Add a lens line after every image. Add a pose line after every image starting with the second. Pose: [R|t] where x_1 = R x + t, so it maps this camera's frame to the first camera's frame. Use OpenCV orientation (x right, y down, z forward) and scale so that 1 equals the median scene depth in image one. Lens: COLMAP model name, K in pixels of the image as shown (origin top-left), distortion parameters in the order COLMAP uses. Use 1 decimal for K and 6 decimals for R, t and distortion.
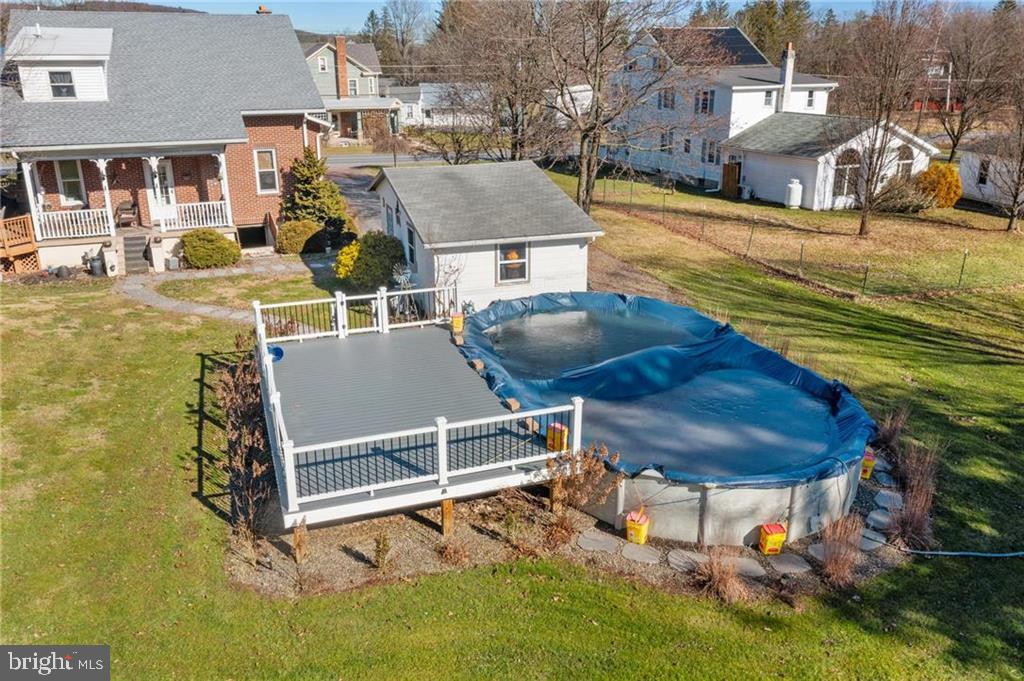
lens RADIAL K [[800.2, 0, 512.0], [0, 800.2, 340.5], [0, 0, 1]] dist [-0.001728, 0.007667]
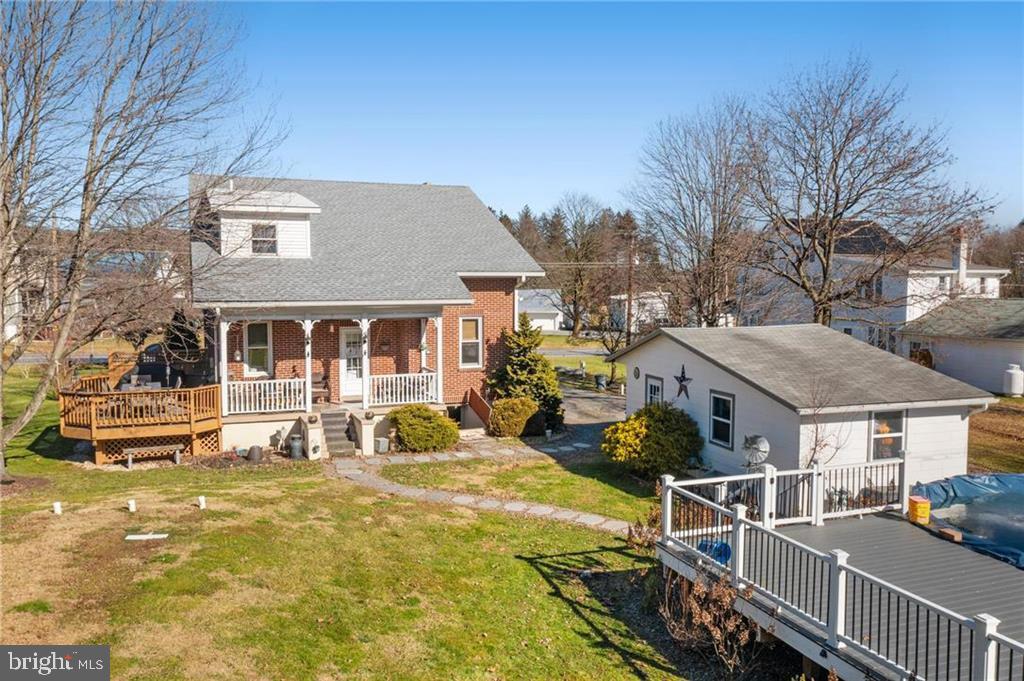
lens RADIAL K [[800.2, 0, 512.0], [0, 800.2, 340.5], [0, 0, 1]] dist [-0.001728, 0.007667]
pose [[0.999976, 0.003288, -0.006113, -0.292443], [-0.004781, 0.964722, -0.263228, 0.013836], [0.005032, 0.263251, 0.964714, 0.196259]]
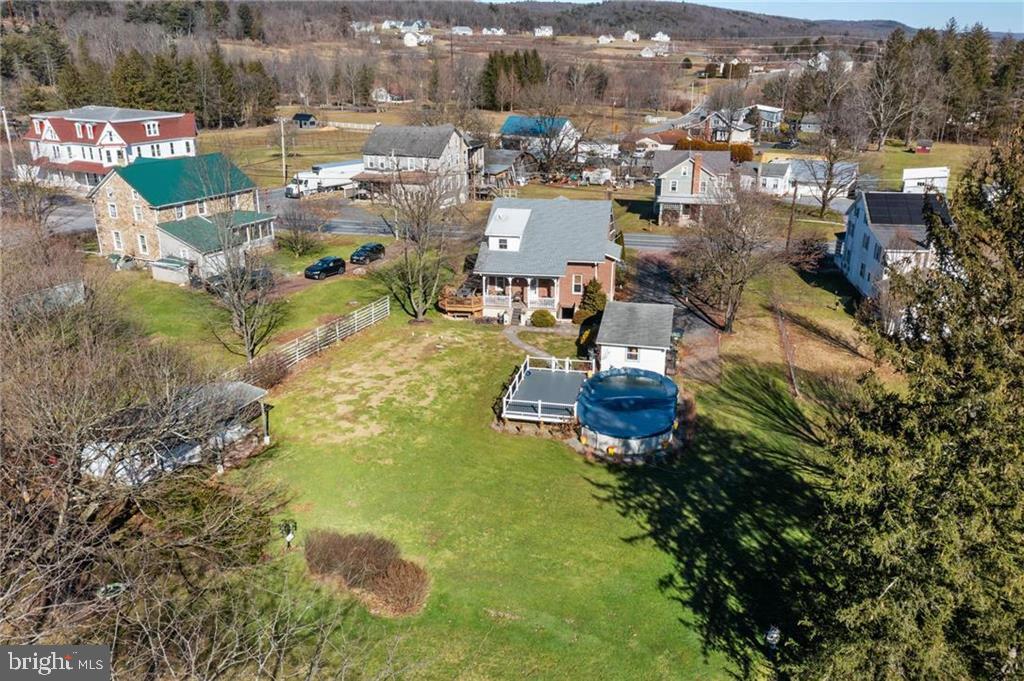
lens RADIAL K [[800.2, 0, 512.0], [0, 800.2, 340.5], [0, 0, 1]] dist [-0.001728, 0.007667]
pose [[0.844852, 0.182913, -0.502761, 0.778165], [-0.174788, 0.982540, 0.063747, -0.191715], [0.505643, 0.034020, 0.862072, -1.136750]]
